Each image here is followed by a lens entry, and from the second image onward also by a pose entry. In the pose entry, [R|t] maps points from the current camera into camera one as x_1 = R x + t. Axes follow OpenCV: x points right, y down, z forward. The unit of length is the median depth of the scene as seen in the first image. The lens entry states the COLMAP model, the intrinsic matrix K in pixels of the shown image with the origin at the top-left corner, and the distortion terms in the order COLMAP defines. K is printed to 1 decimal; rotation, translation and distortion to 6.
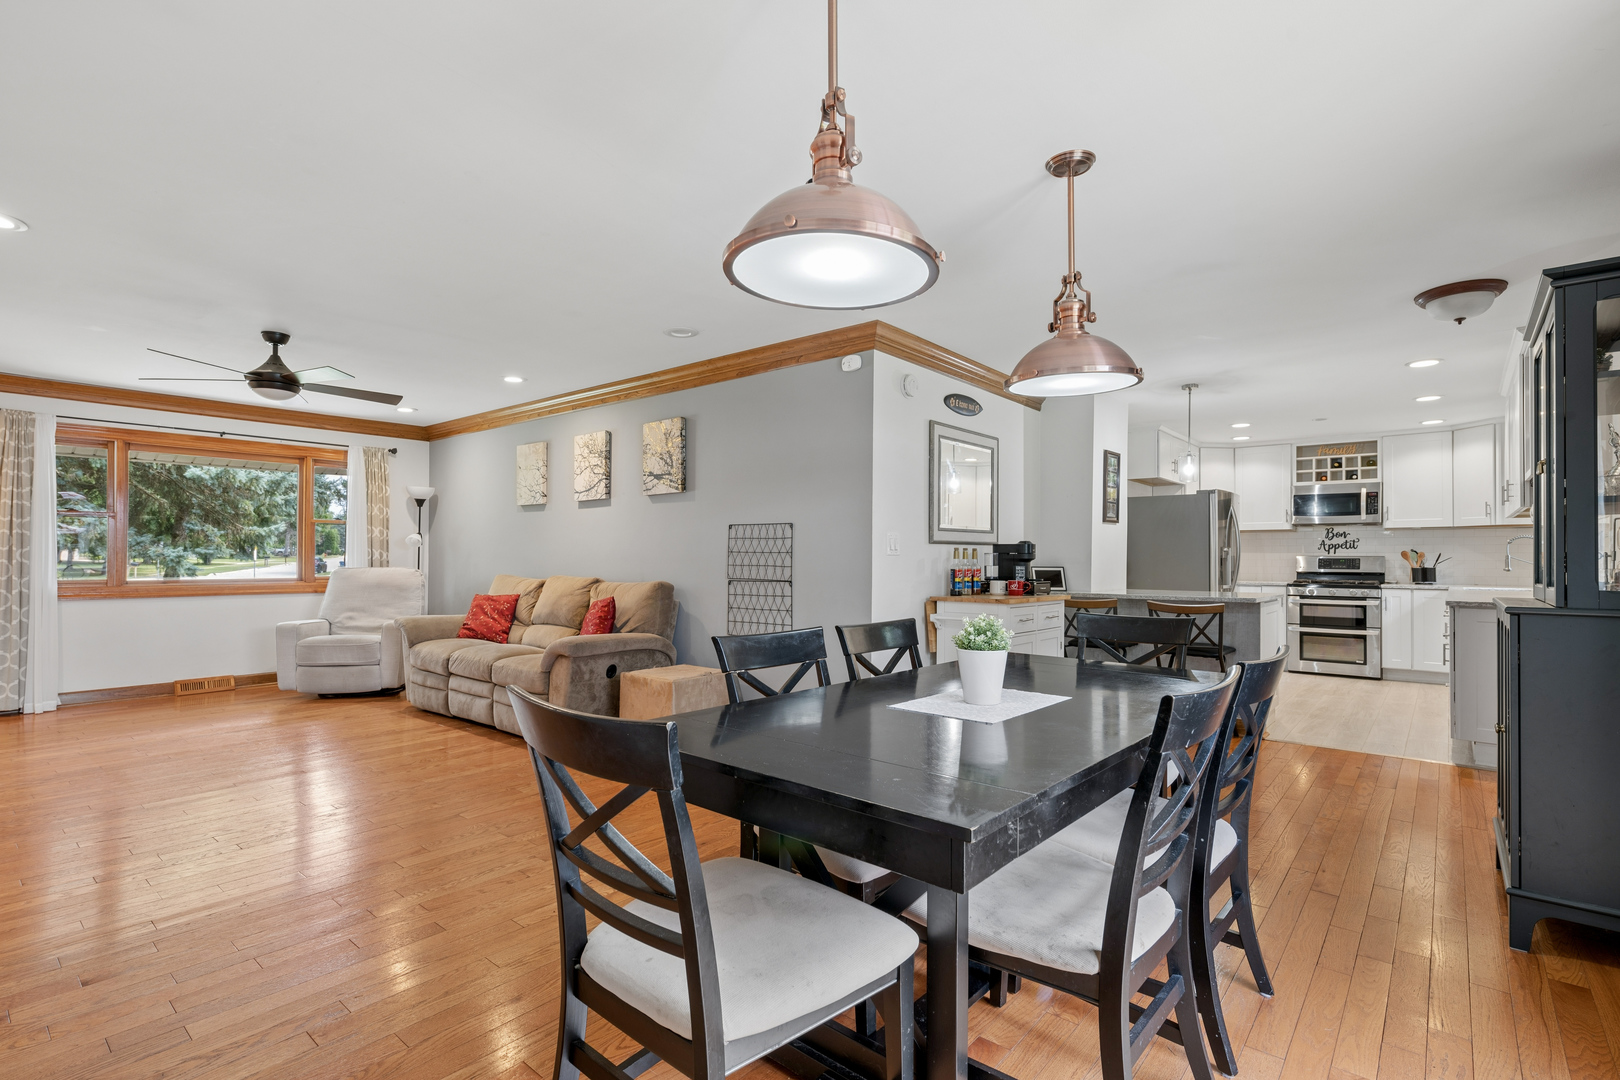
lens RADIAL K [[765.5, 0, 811.4], [0, 765.5, 546.1], [0, 0, 1]] dist [-0.003074, 0.000027]
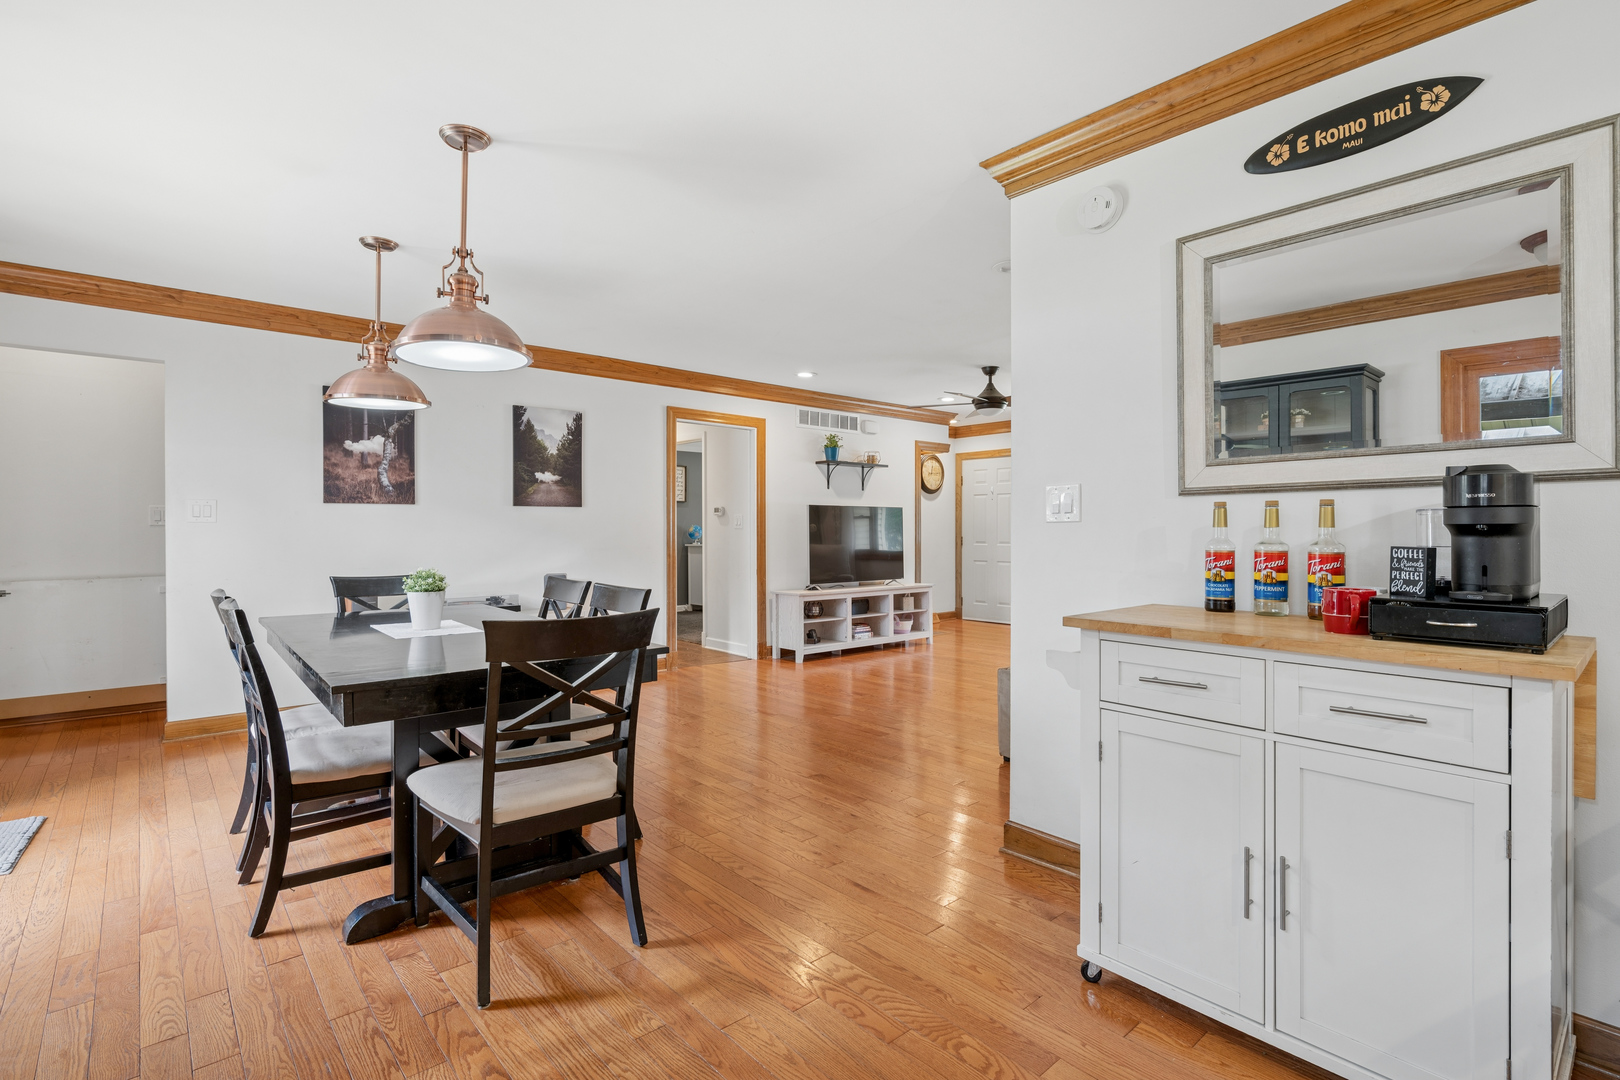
lens RADIAL K [[765.5, 0, 811.8], [0, 765.5, 534.7], [0, 0, 1]] dist [-0.003074, 0.000027]
pose [[-0.155687, 0.000020, -0.987806, 0.704708], [0.008148, 0.999966, -0.001264, 0.021500], [0.987773, -0.008245, -0.155682, 0.887435]]
